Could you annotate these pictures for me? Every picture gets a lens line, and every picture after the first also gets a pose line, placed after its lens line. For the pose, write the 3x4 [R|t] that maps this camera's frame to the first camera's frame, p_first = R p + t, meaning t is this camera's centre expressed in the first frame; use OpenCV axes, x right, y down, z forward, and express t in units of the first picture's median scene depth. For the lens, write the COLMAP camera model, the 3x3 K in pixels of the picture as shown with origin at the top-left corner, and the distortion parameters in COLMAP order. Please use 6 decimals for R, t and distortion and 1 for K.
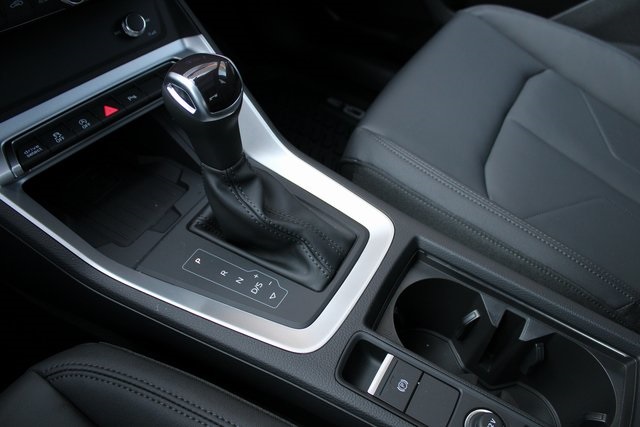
lens RADIAL K [[535.4, 0, 320.0], [0, 535.4, 213.5], [0, 0, 1]] dist [-0.158037, 0.133333]
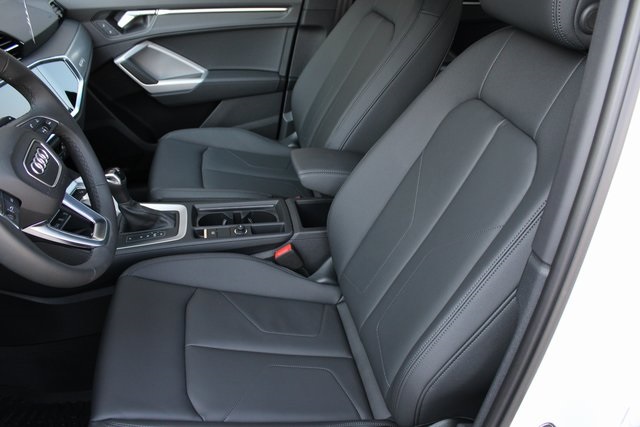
lens RADIAL K [[535.4, 0, 320.0], [0, 535.4, 213.5], [0, 0, 1]] dist [-0.158037, 0.133333]
pose [[0.759276, -0.395580, 0.516737, -0.794857], [0.513664, 0.851828, -0.102656, 0.725428], [-0.399562, 0.343373, 0.849967, -1.681783]]
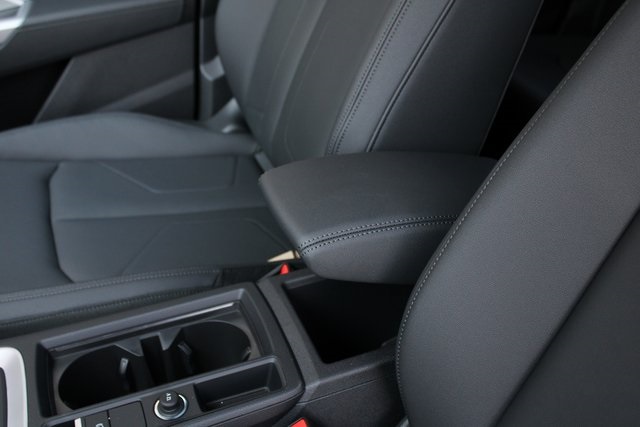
lens RADIAL K [[731.0, 0, 320.0], [0, 731.0, 213.5], [0, 0, 1]] dist [-0.150068, 0.285055]
pose [[0.631741, -0.544649, 0.551598, -0.138278], [0.651589, 0.758567, 0.002752, 0.223482], [-0.419923, 0.357677, 0.834105, -0.649940]]
